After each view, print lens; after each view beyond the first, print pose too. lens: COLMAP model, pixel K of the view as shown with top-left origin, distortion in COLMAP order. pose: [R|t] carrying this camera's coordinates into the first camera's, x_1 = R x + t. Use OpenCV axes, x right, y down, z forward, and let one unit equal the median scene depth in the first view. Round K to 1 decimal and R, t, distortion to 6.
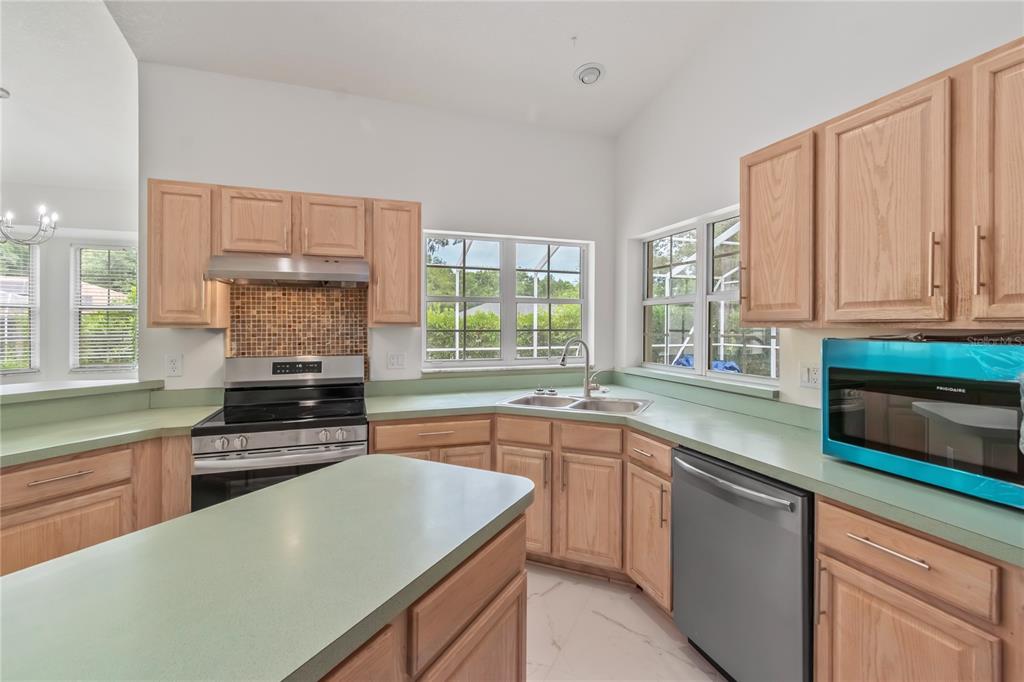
lens RADIAL K [[459.4, 0, 516.8], [0, 459.4, 324.0], [0, 0, 1]] dist [0.003887, -0.000613]
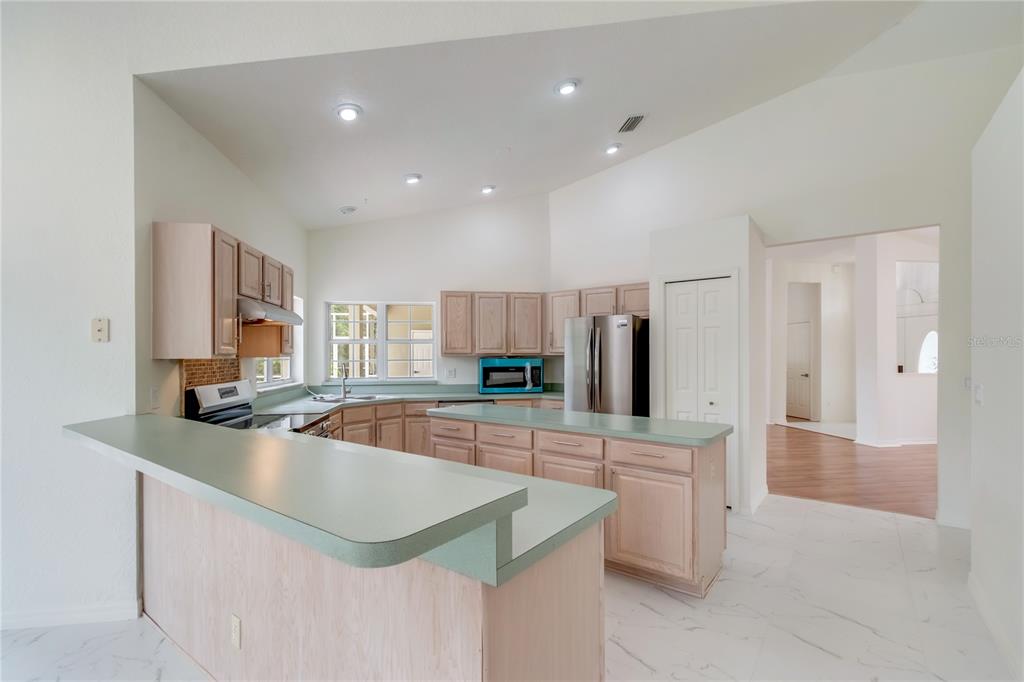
lens RADIAL K [[459.4, 0, 517.1], [0, 459.4, 359.8], [0, 0, 1]] dist [0.003887, -0.000613]
pose [[0.198219, -0.011833, 0.980086, -1.465368], [0.003351, 0.999929, 0.011395, 0.001515], [-0.980152, 0.001026, 0.198245, 0.042380]]
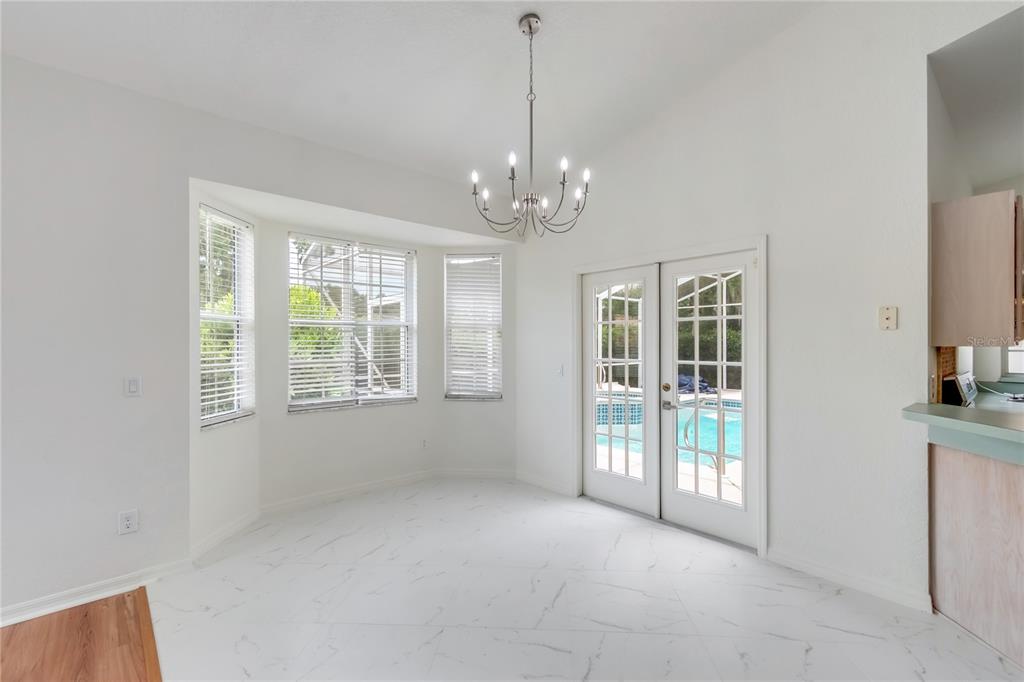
lens RADIAL K [[459.4, 0, 516.1], [0, 459.4, 345.7], [0, 0, 1]] dist [0.003887, -0.000613]
pose [[0.929958, -0.003208, 0.367651, -1.769276], [0.002502, 0.999994, 0.002398, 0.002475], [-0.367657, -0.001310, 0.929961, 0.408143]]
